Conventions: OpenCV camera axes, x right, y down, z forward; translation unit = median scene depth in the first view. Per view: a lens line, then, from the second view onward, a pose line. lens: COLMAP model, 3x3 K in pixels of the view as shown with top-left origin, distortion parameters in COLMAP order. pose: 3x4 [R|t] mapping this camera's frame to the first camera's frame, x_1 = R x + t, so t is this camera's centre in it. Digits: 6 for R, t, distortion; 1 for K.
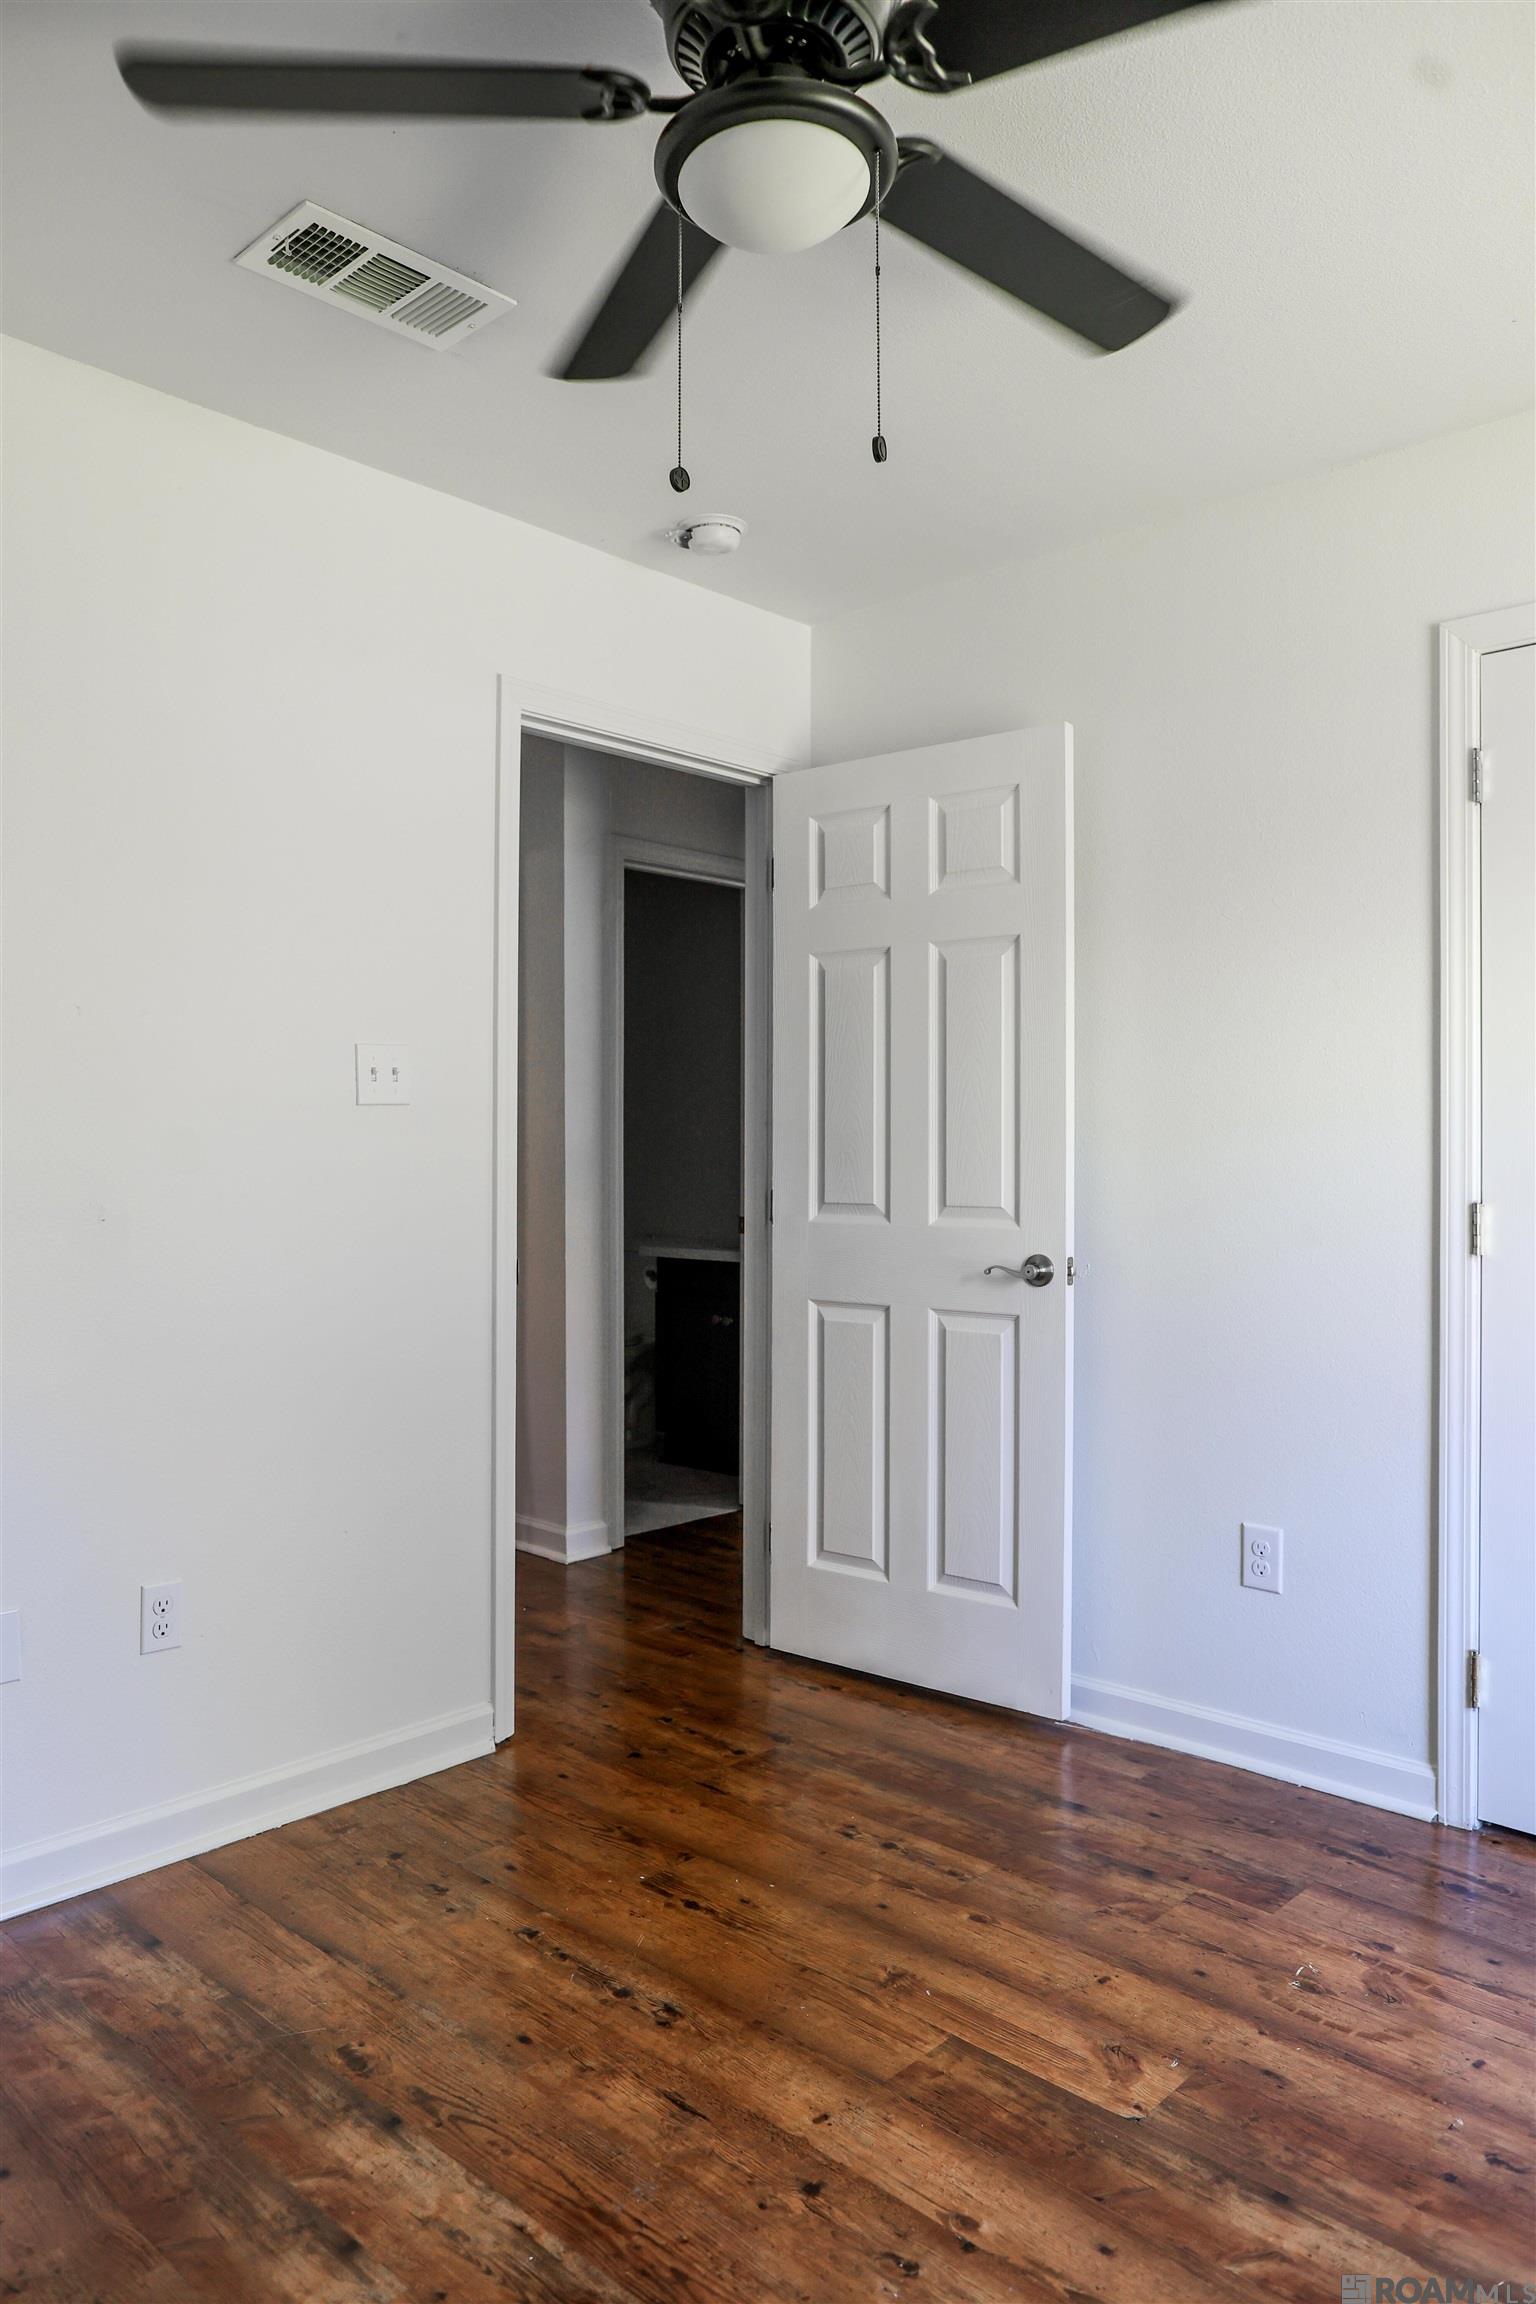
lens RADIAL K [[1564.4, 0, 742.8], [0, 1564.4, 1156.2], [0, 0, 1]] dist [-0.047133, 0.043720]
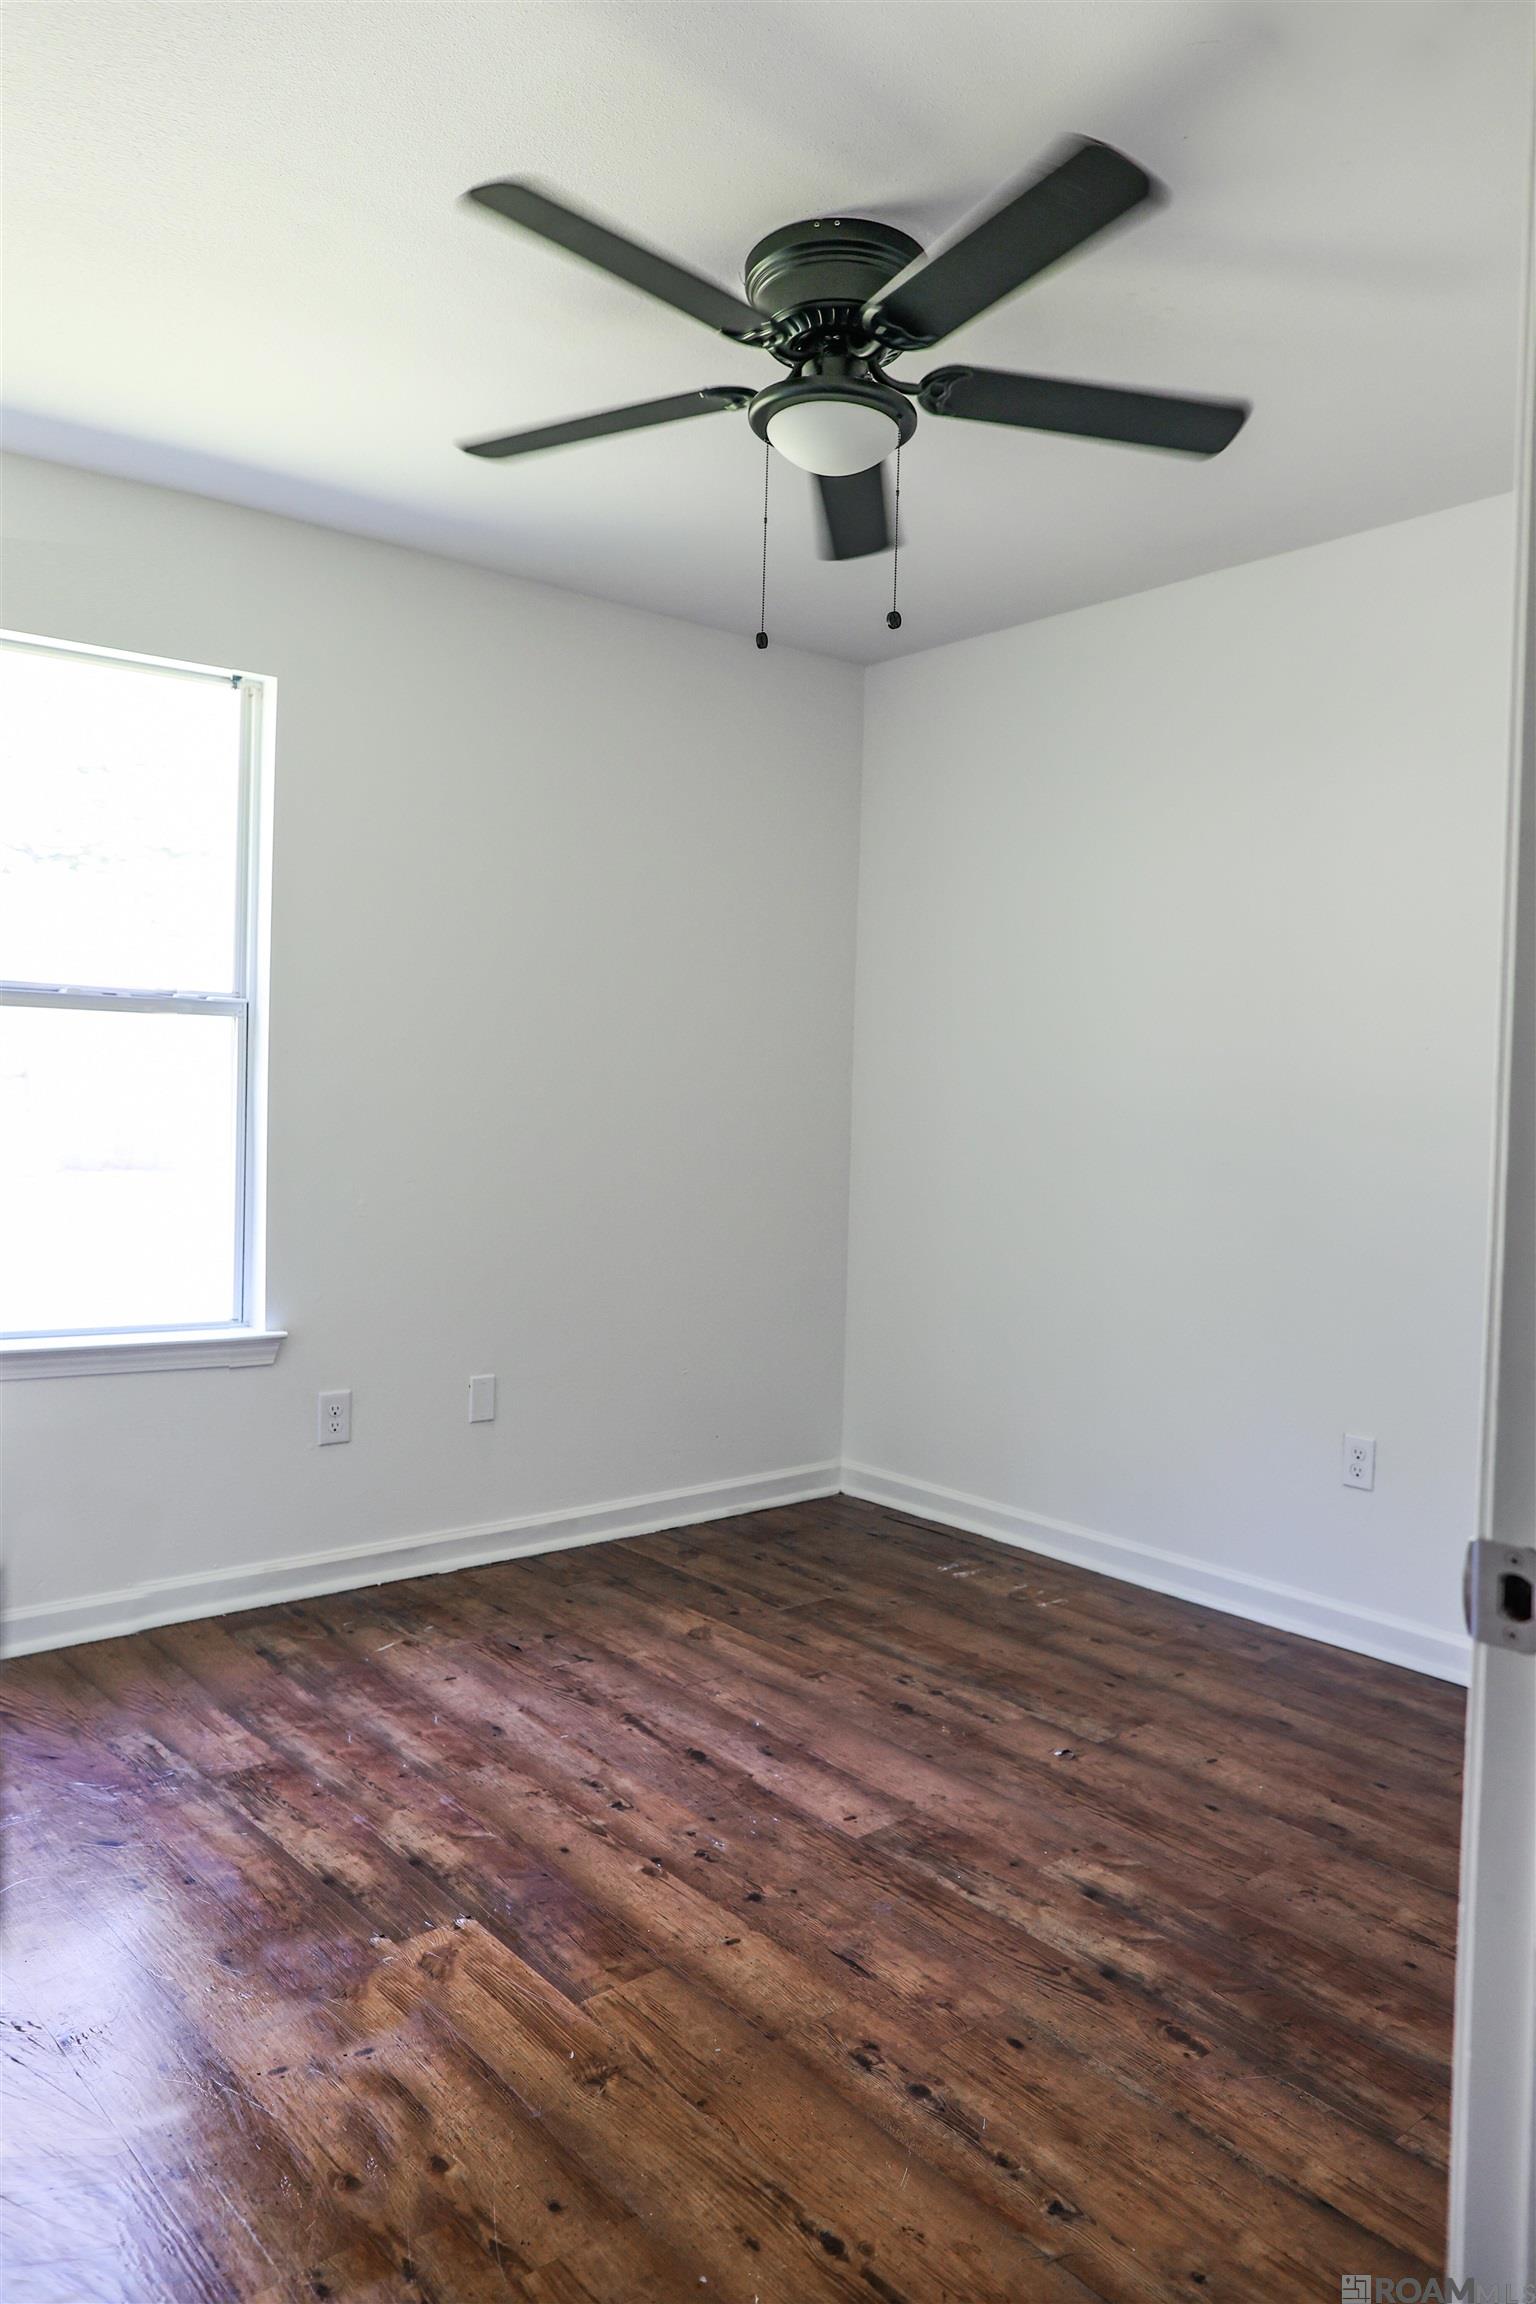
lens RADIAL K [[1564.4, 0, 742.8], [0, 1564.4, 1156.2], [0, 0, 1]] dist [-0.047133, 0.043720]
pose [[-0.992463, -0.032919, 0.118044, -0.070678], [-0.027521, 0.998512, 0.047069, -0.018678], [-0.119418, 0.043466, -0.991892, 2.014475]]
